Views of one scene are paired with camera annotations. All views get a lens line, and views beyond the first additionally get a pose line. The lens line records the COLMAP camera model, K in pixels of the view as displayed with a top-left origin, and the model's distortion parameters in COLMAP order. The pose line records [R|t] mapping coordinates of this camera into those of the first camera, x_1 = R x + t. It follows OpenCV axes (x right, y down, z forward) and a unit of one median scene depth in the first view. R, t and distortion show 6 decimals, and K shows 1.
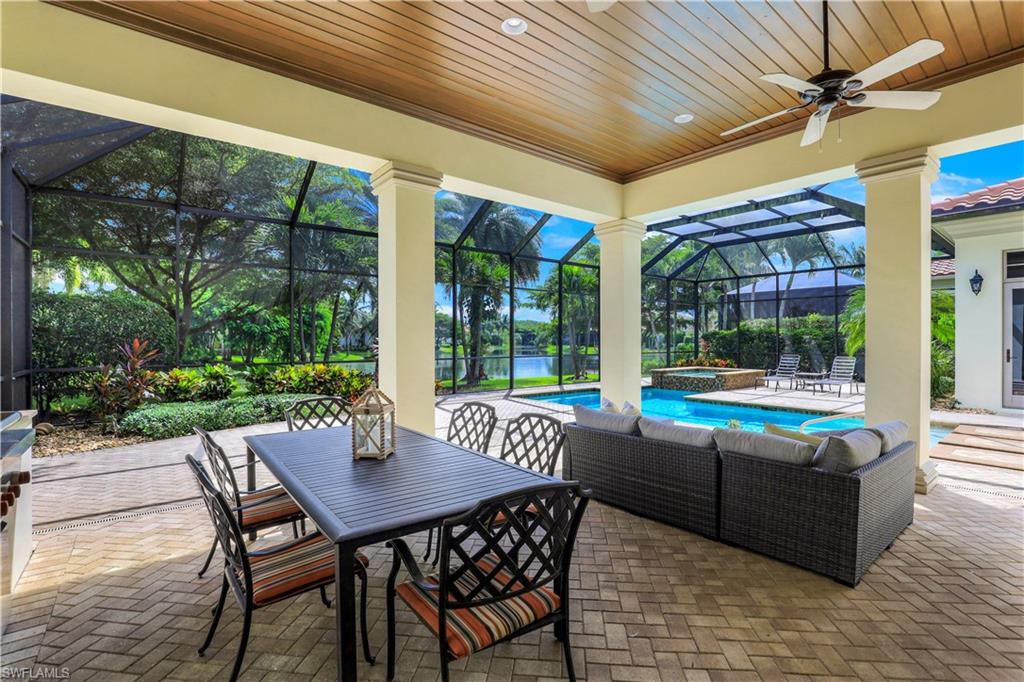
lens RADIAL K [[471.9, 0, 517.0], [0, 471.9, 341.2], [0, 0, 1]] dist [-0.023807, -0.000381]
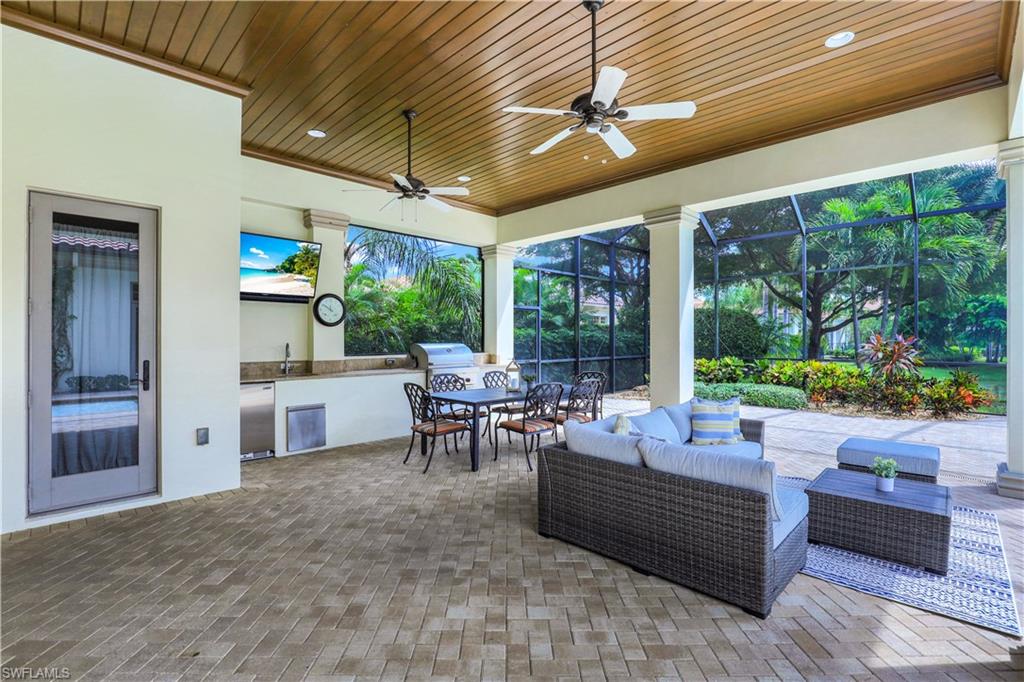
lens RADIAL K [[481.2, 0, 514.2], [0, 481.2, 338.8], [0, 0, 1]] dist [-0.026120, -0.000154]
pose [[0.103147, 0.004018, -0.994658, 2.138260], [-0.005023, 0.999981, 0.003519, 0.021324], [0.994653, 0.004633, 0.103165, 0.874360]]
